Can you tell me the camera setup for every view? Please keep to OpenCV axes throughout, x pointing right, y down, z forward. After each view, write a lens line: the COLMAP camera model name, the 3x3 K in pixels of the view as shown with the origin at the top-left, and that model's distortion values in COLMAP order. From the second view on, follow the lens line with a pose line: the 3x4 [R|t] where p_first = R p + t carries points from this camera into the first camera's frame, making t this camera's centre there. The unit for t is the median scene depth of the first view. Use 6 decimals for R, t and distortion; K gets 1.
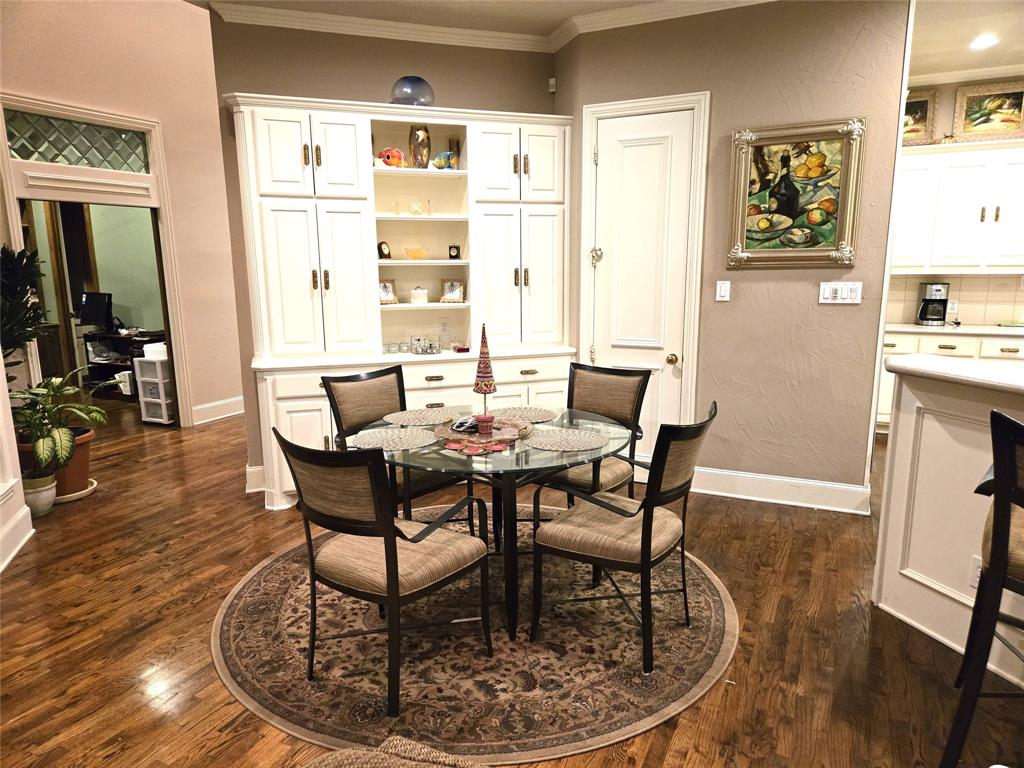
lens RADIAL K [[687.8, 0, 519.2], [0, 687.8, 388.6], [0, 0, 1]] dist [0.066077, -0.041119]
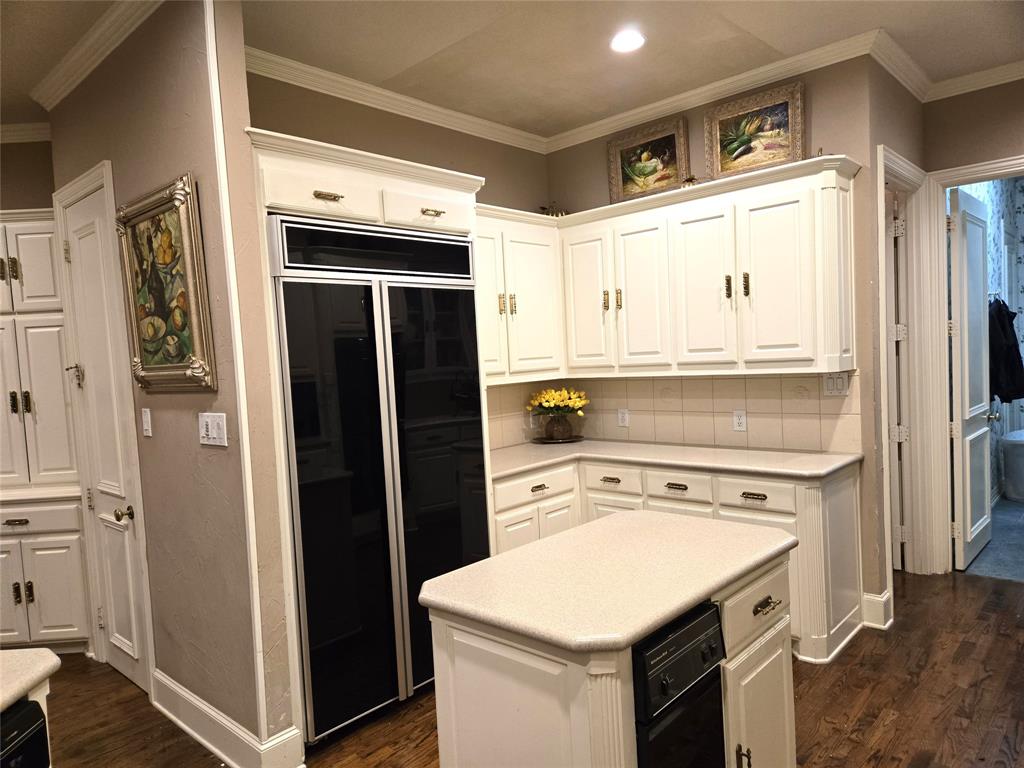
lens RADIAL K [[687.8, 0, 505.7], [0, 687.8, 394.8], [0, 0, 1]] dist [0.066077, -0.041119]
pose [[0.950462, -0.023574, -0.309944, 0.922557], [-0.011822, 0.993657, -0.111829, -0.098328], [0.310614, 0.109954, 0.944155, 0.456646]]
